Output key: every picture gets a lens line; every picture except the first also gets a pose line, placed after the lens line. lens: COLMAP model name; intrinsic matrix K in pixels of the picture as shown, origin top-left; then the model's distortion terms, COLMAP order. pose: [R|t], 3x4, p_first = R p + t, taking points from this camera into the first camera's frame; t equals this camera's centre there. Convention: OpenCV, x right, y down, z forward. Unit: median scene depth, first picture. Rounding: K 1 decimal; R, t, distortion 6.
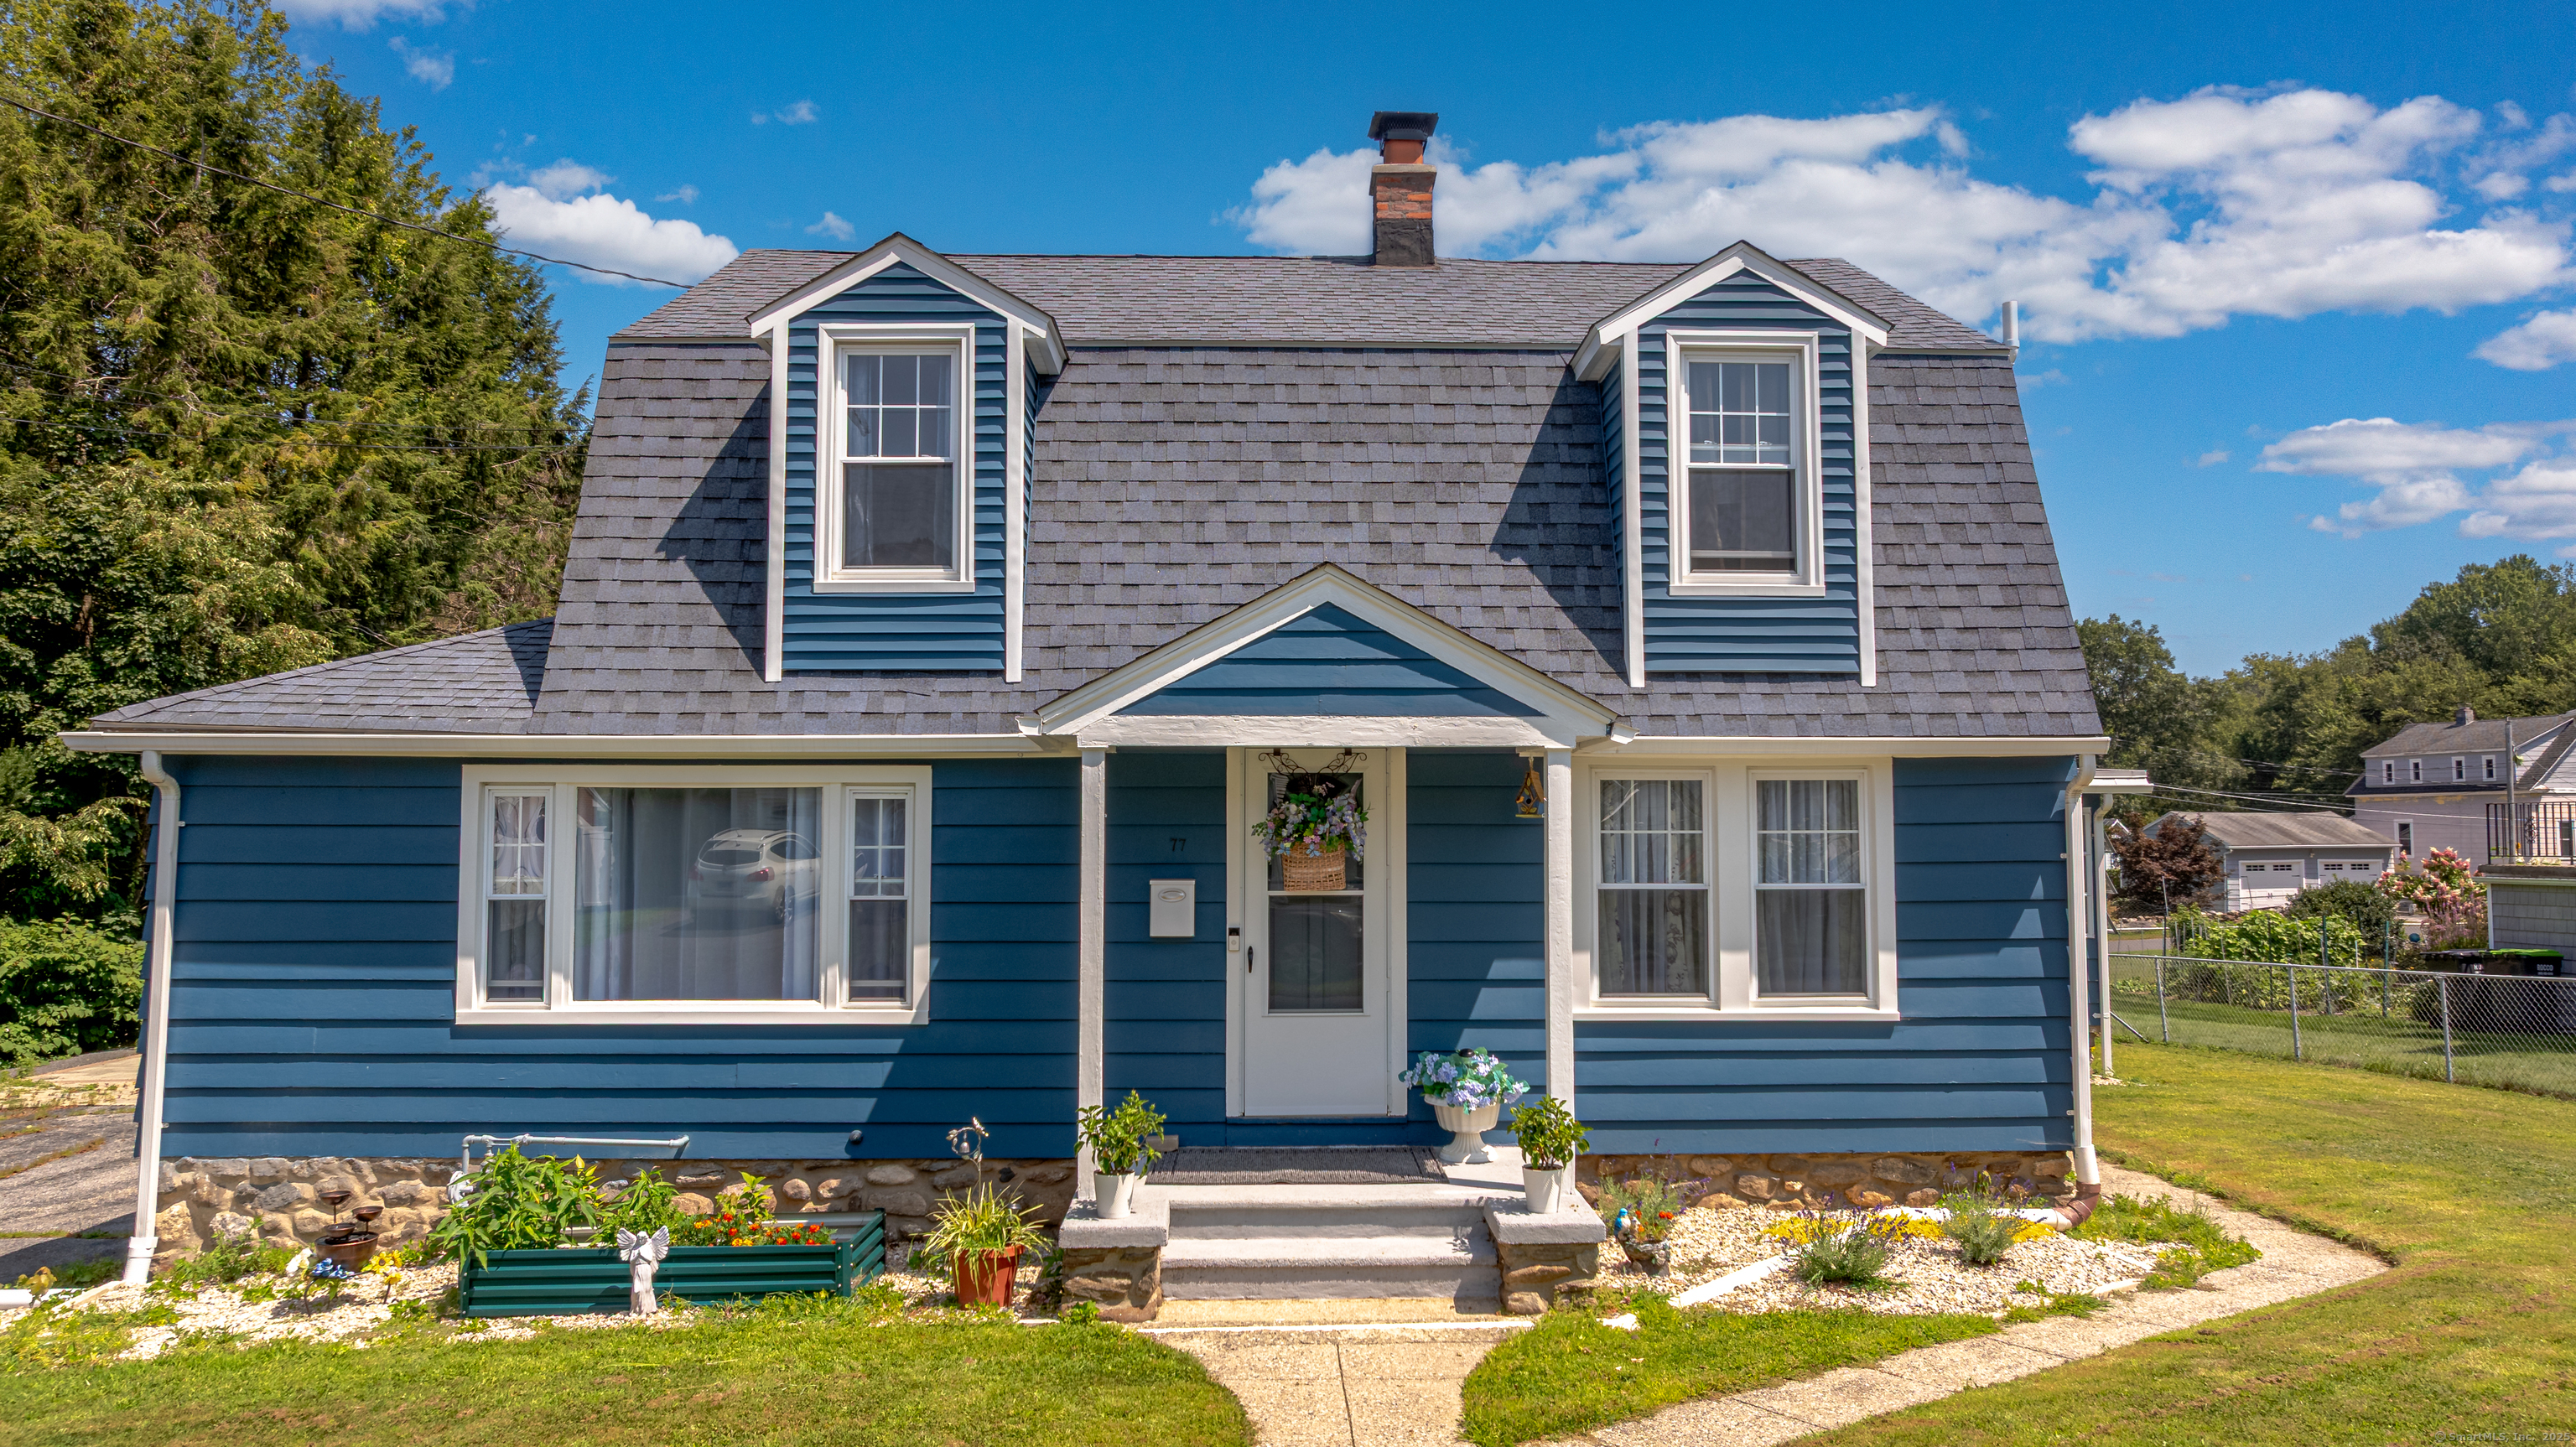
lens RADIAL K [[1838.8, 0, 1277.6], [0, 1838.8, 722.6], [0, 0, 1]] dist [-0.012286, 0.026701]
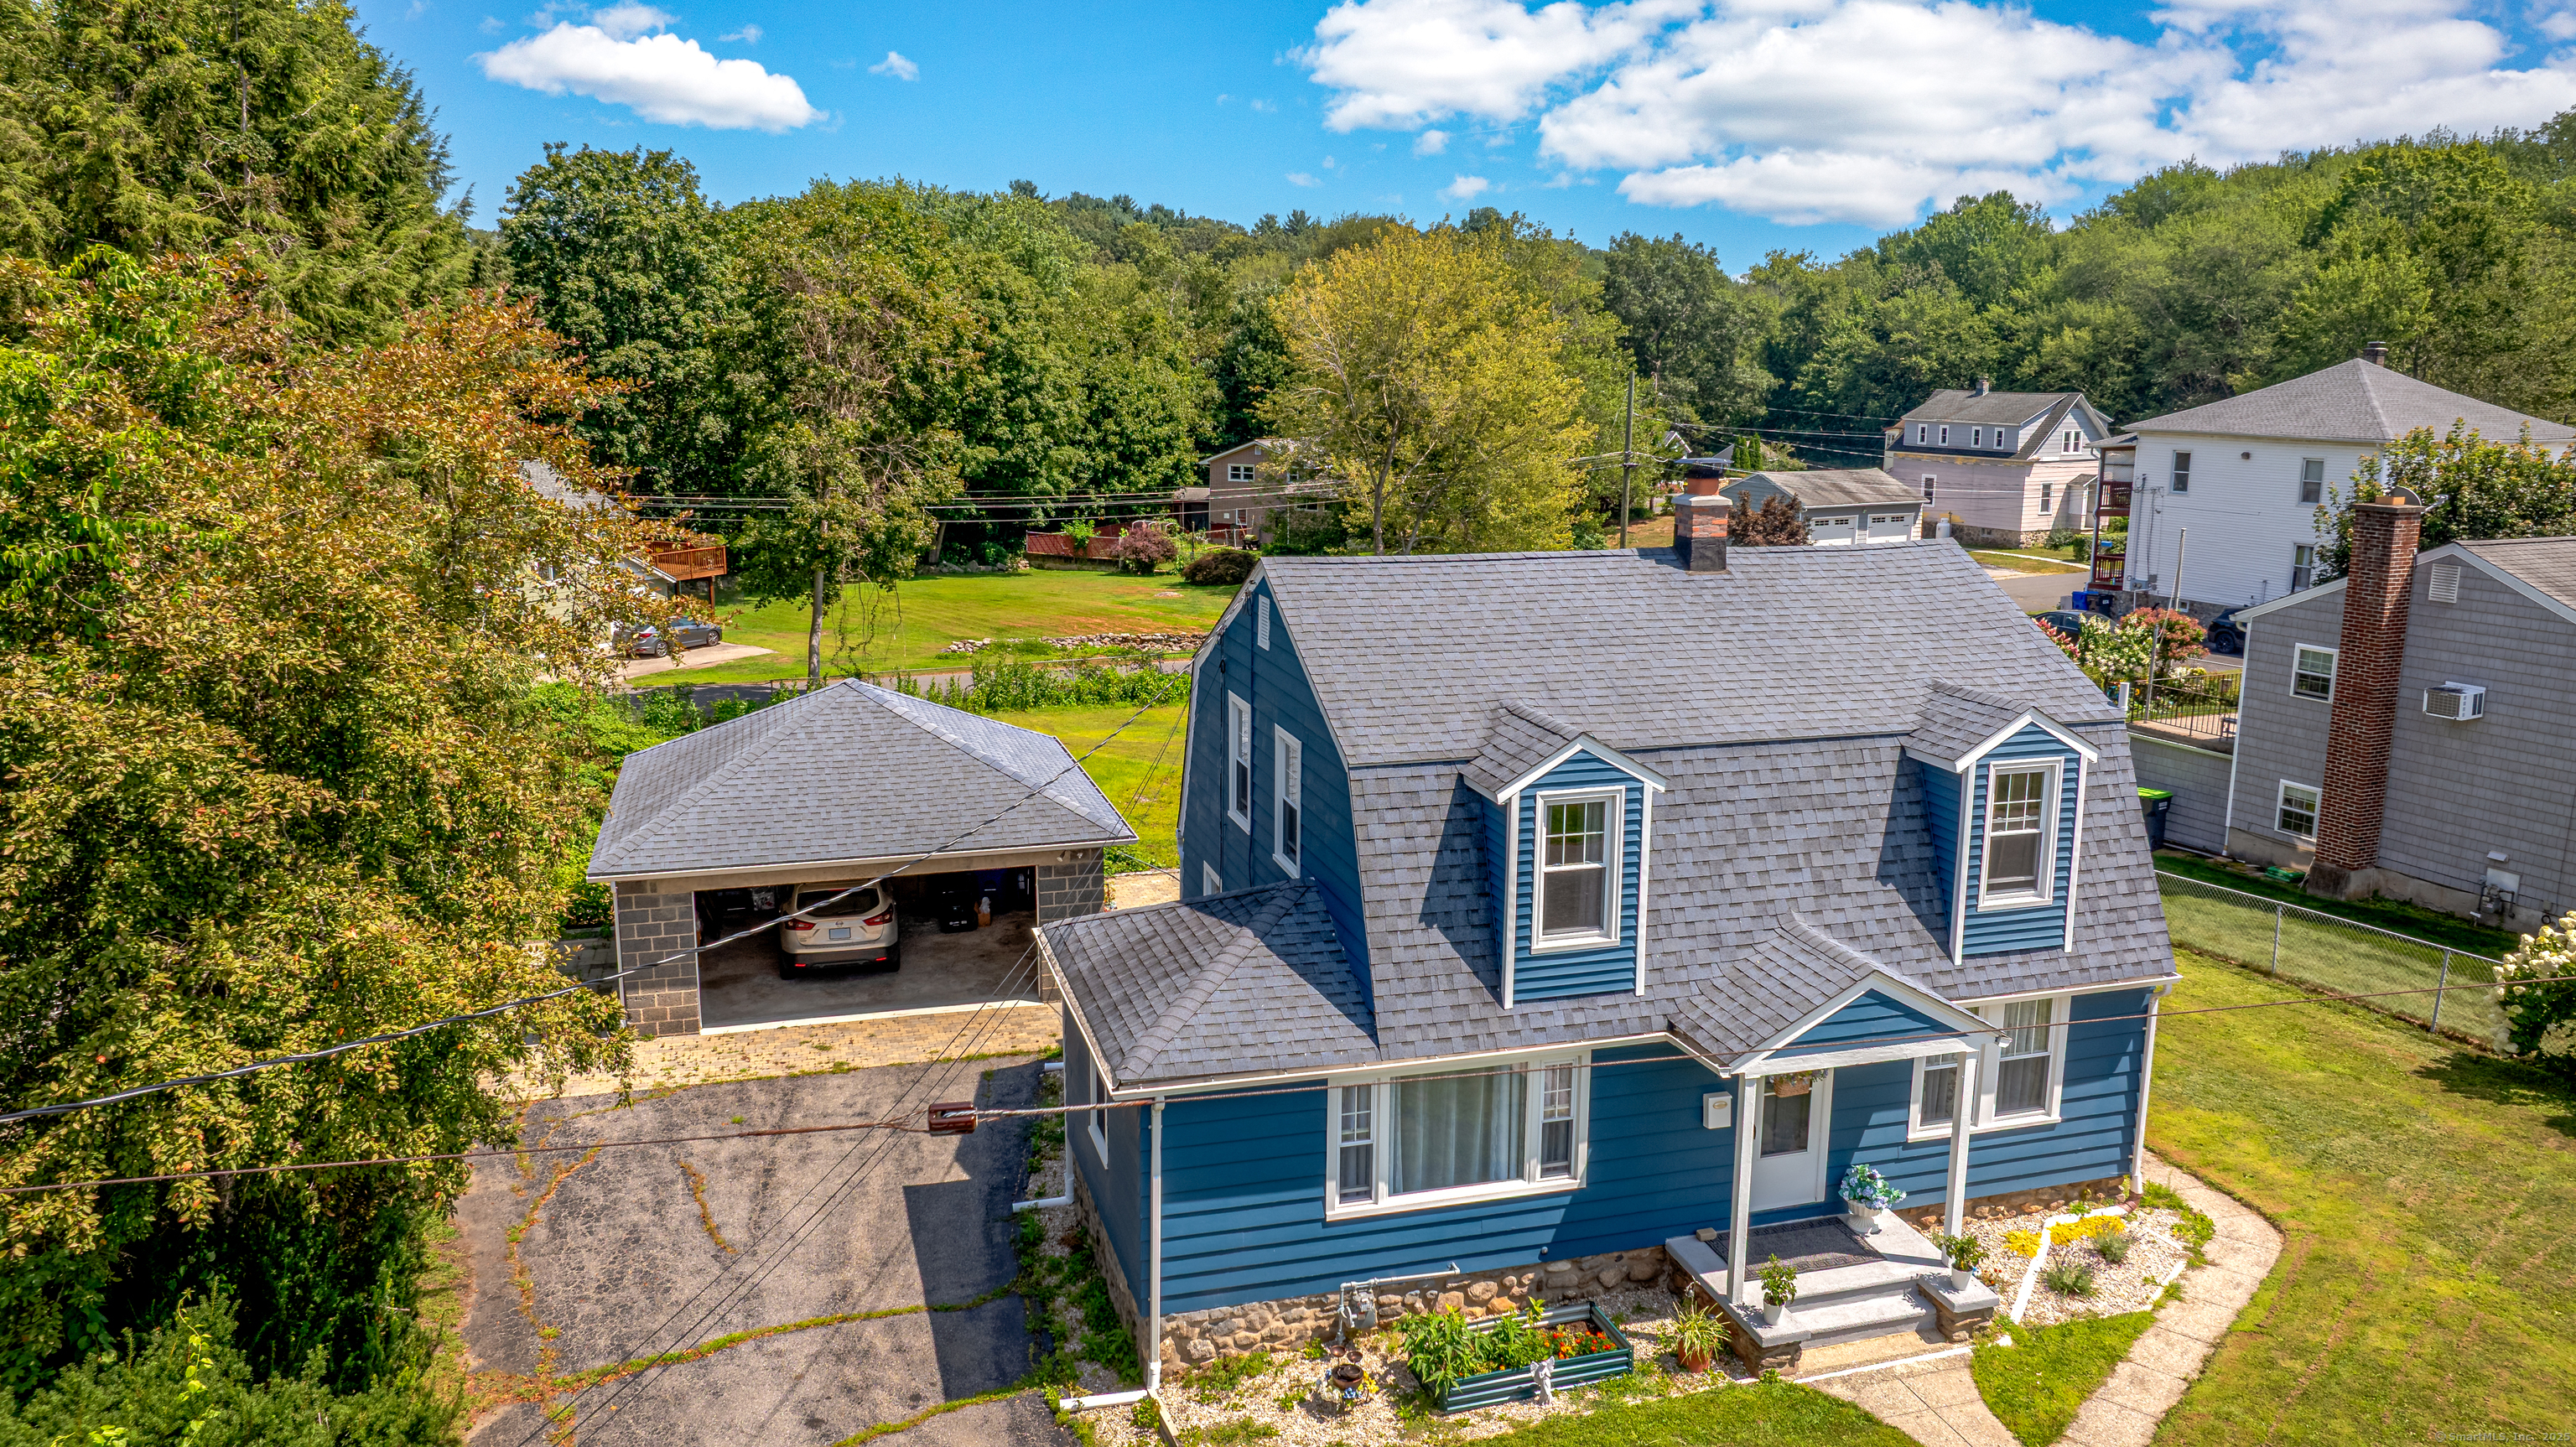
lens RADIAL K [[1838.8, 0, 1290.3], [0, 1838.8, 720.8], [0, 0, 1]] dist [-0.012286, 0.026701]
pose [[0.963392, -0.047556, 0.263844, -0.877429], [-0.023624, 0.965255, 0.260239, -0.689738], [-0.267052, -0.256946, 0.928796, -0.410543]]
